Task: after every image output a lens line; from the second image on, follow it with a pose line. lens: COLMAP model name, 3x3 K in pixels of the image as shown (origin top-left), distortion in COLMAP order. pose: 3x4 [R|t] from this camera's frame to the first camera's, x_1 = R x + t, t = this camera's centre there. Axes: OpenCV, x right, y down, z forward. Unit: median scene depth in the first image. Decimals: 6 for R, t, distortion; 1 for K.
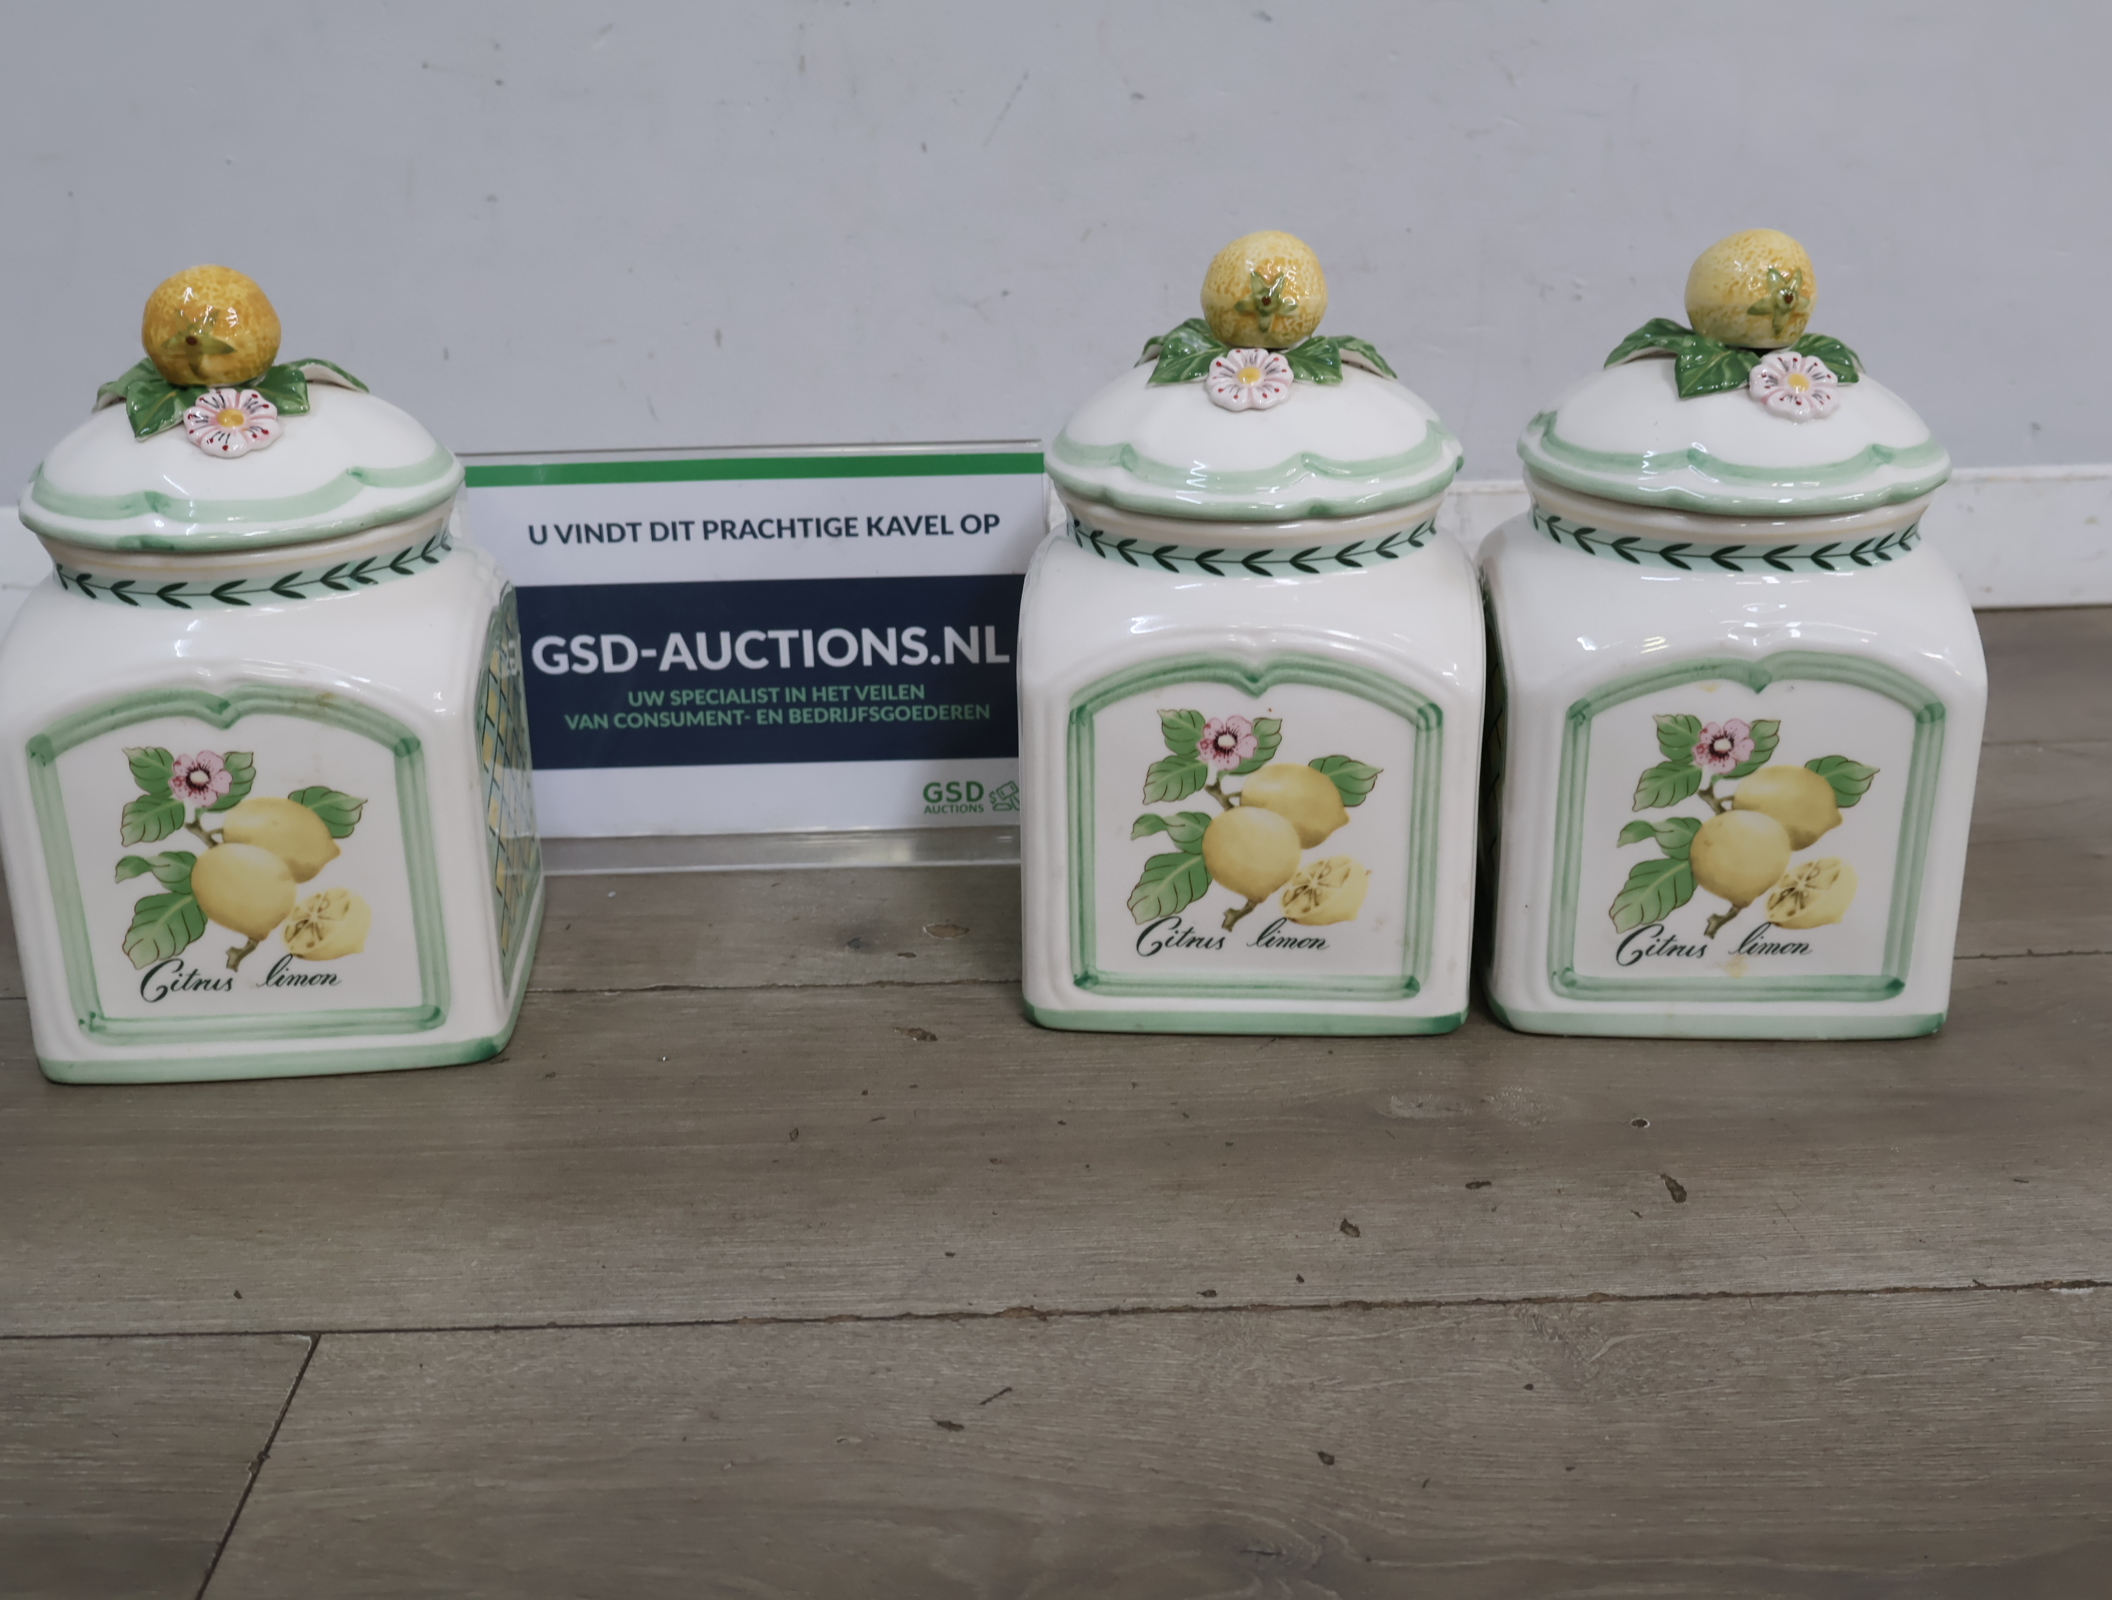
lens RADIAL K [[2374.4, 0, 1057.0], [0, 2374.4, 796.6], [0, 0, 1]] dist [0.008016, 0.000000]
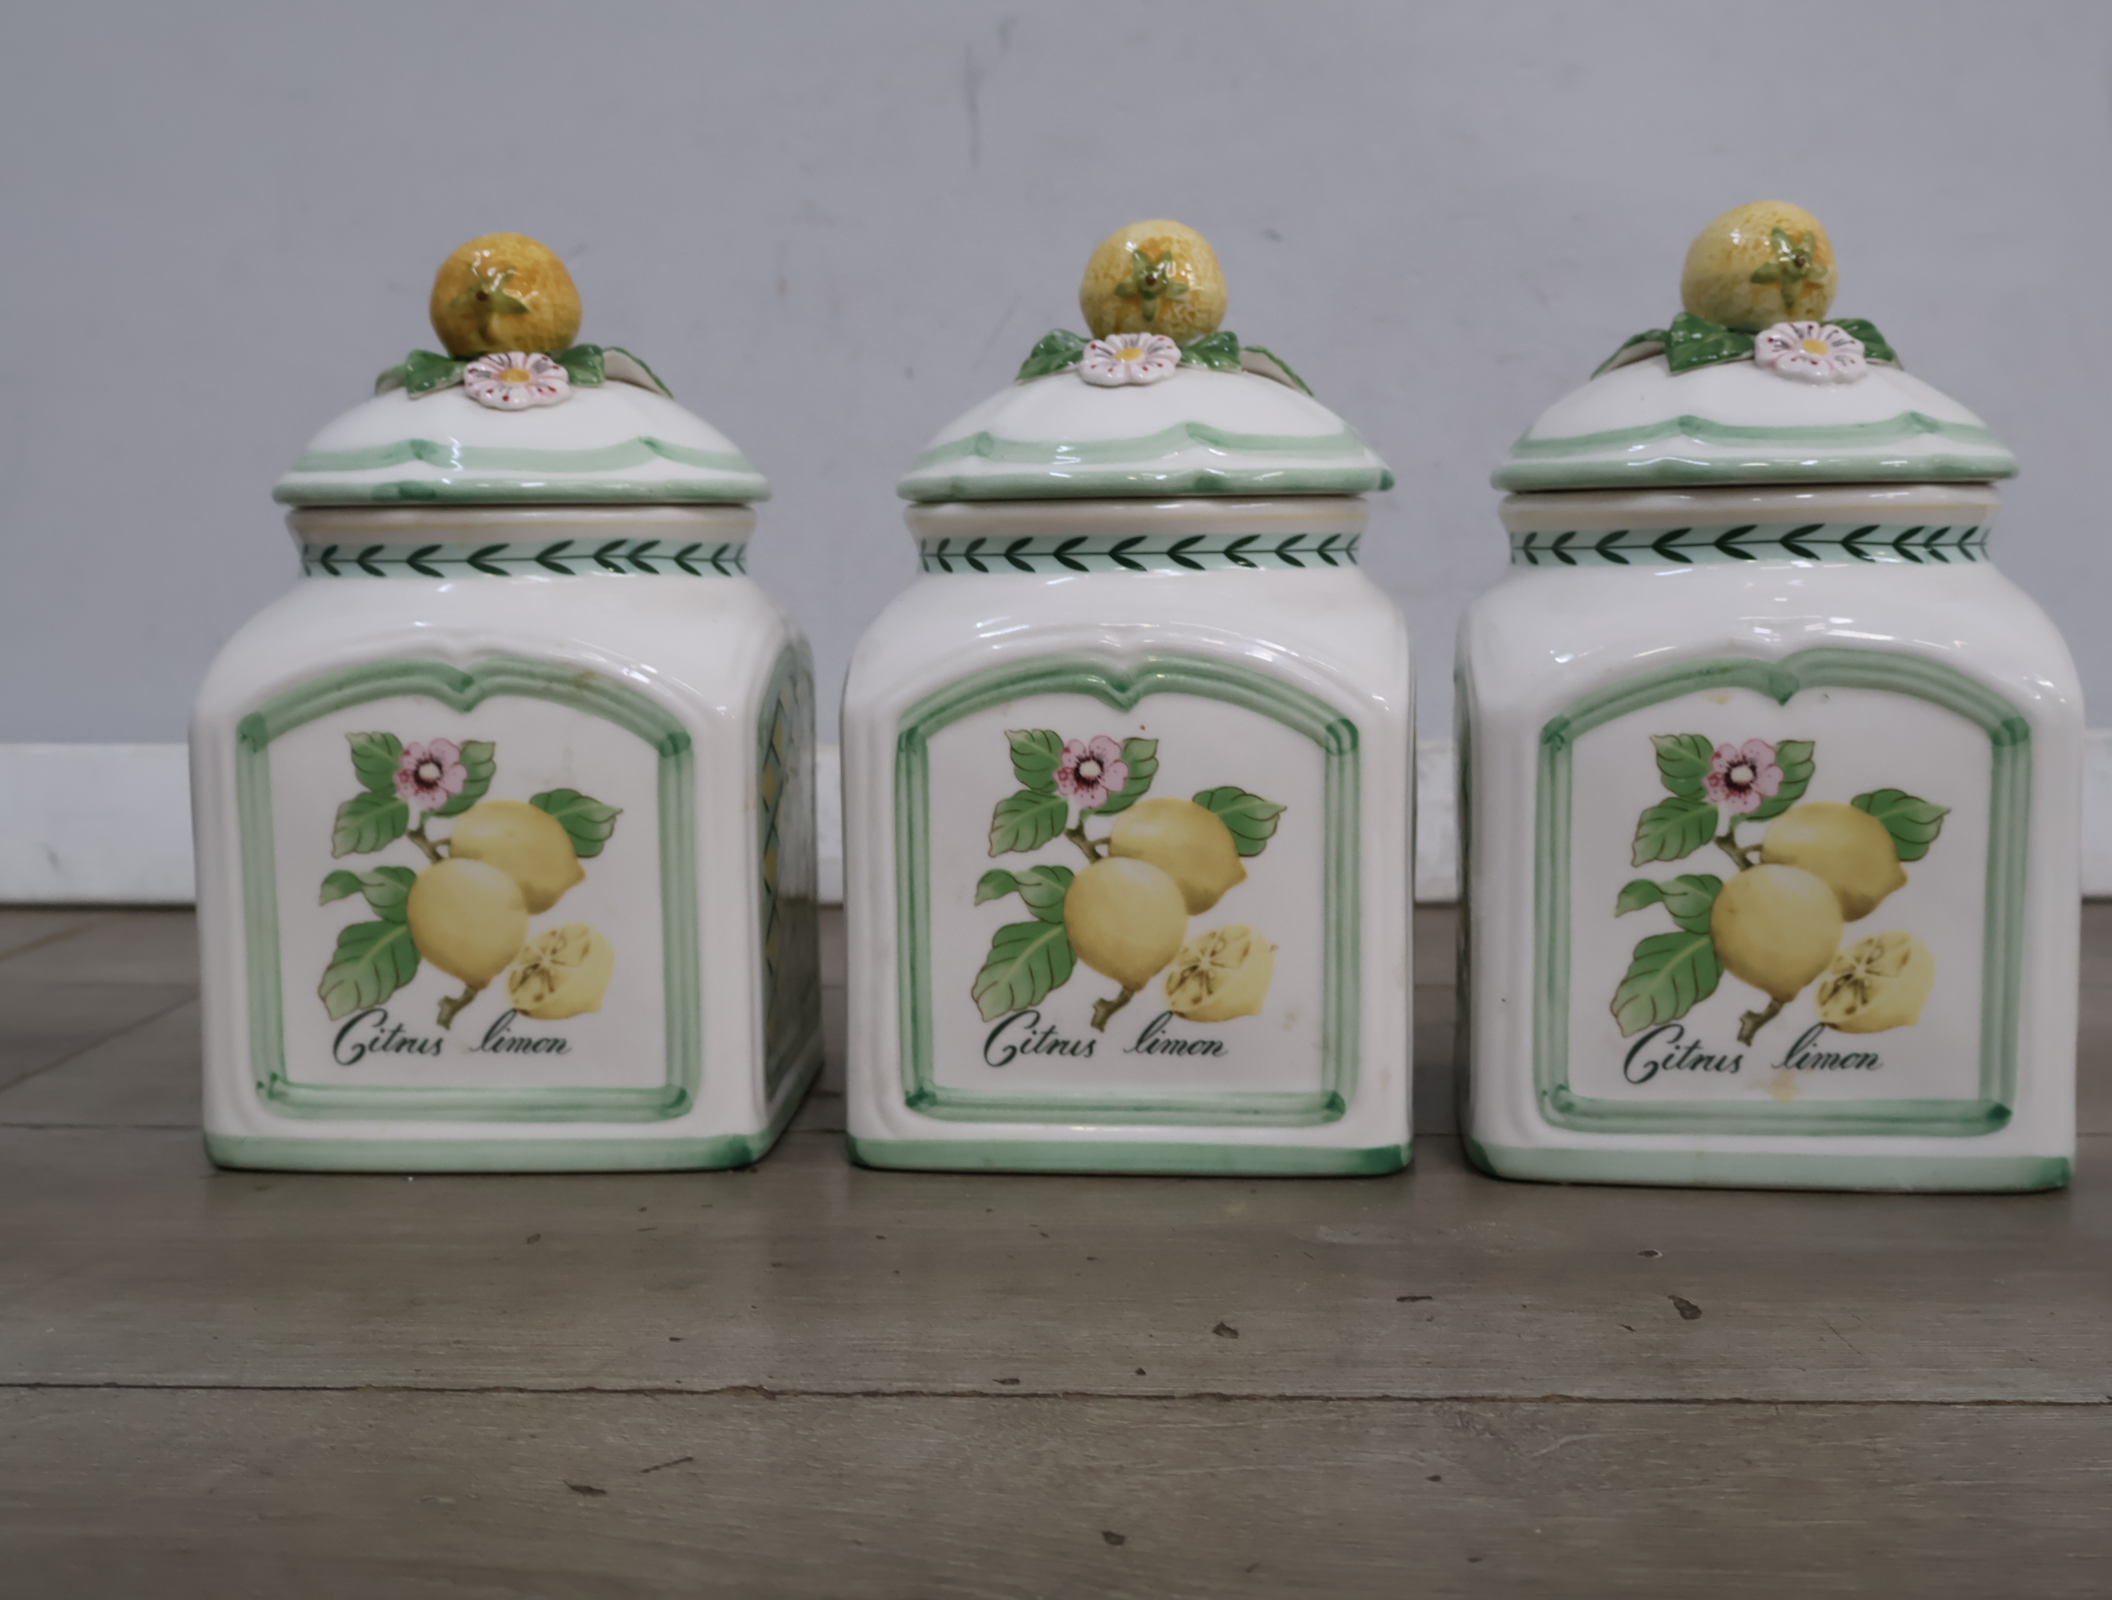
lens RADIAL K [[2374.4, 0, 1050.2], [0, 2374.4, 781.6], [0, 0, 1]] dist [0.008016, 0.000000]
pose [[0.996602, 0.013235, -0.081300, 0.117558], [-0.035044, 0.961352, -0.273084, 0.204939], [0.074543, 0.275005, 0.958549, 0.233998]]
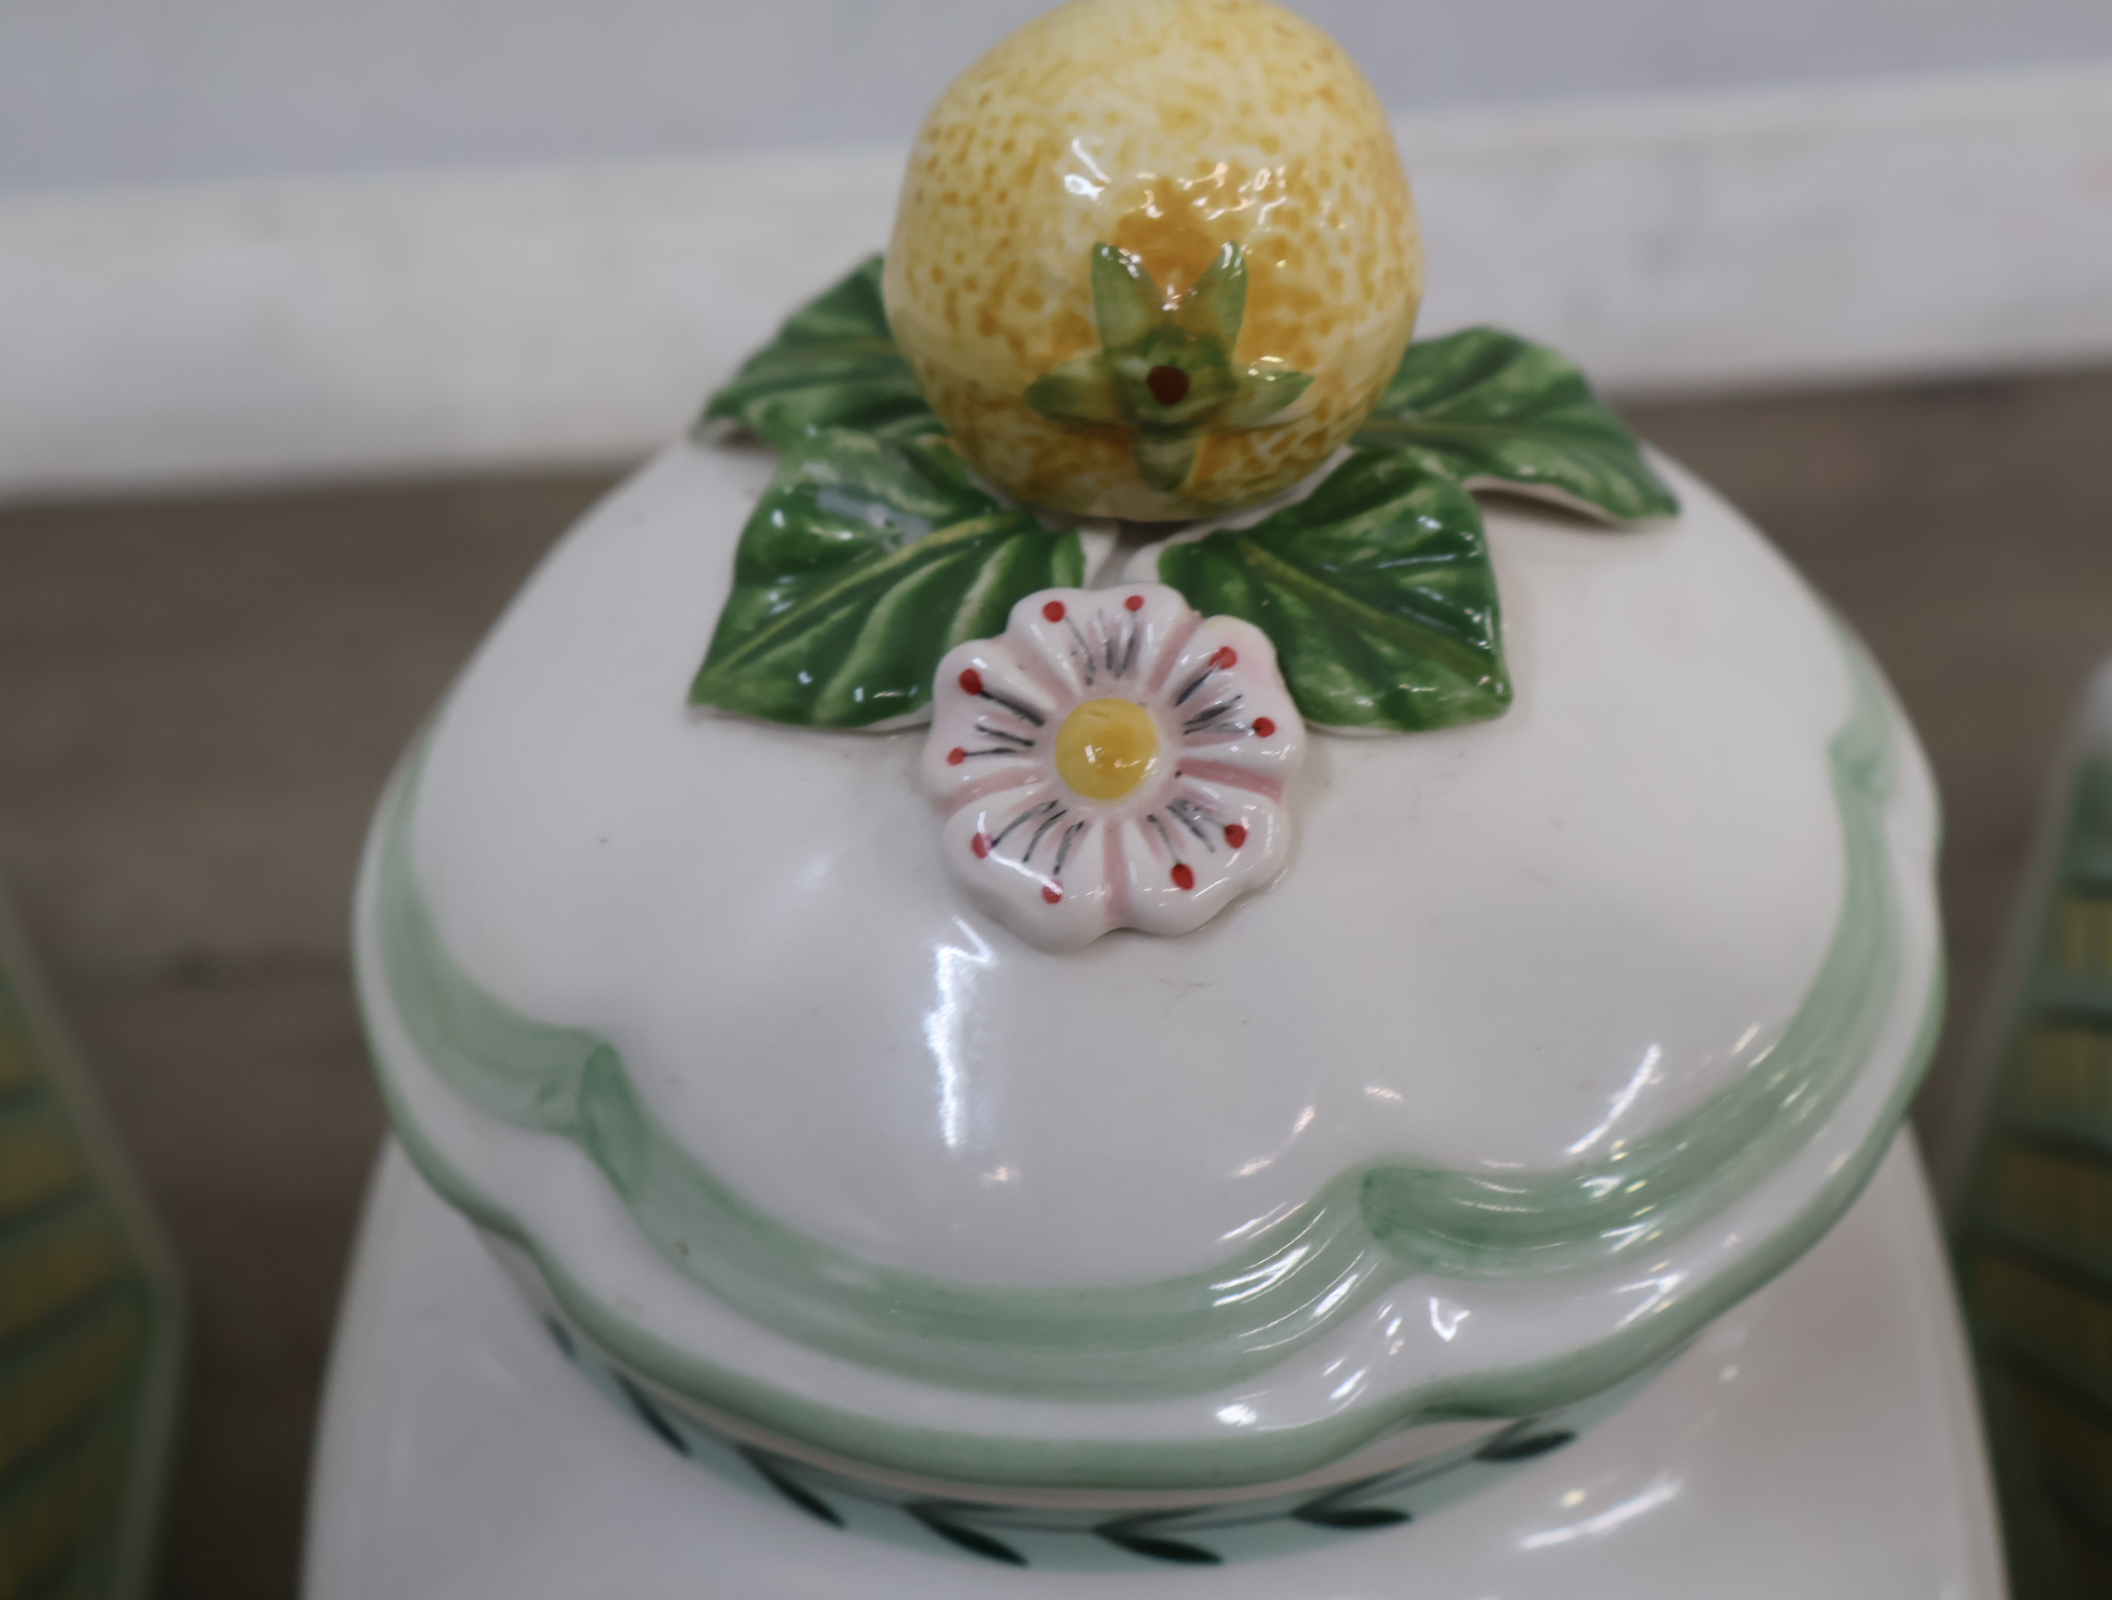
lens RADIAL K [[2374.4, 0, 1055.5], [0, 2374.4, 786.2], [0, 0, 1]] dist [0.008016, 0.000000]
pose [[0.999309, -0.034779, -0.013088, 0.071741], [0.037127, 0.949379, 0.311930, -0.248684], [0.001576, -0.312200, 0.950015, 0.801357]]
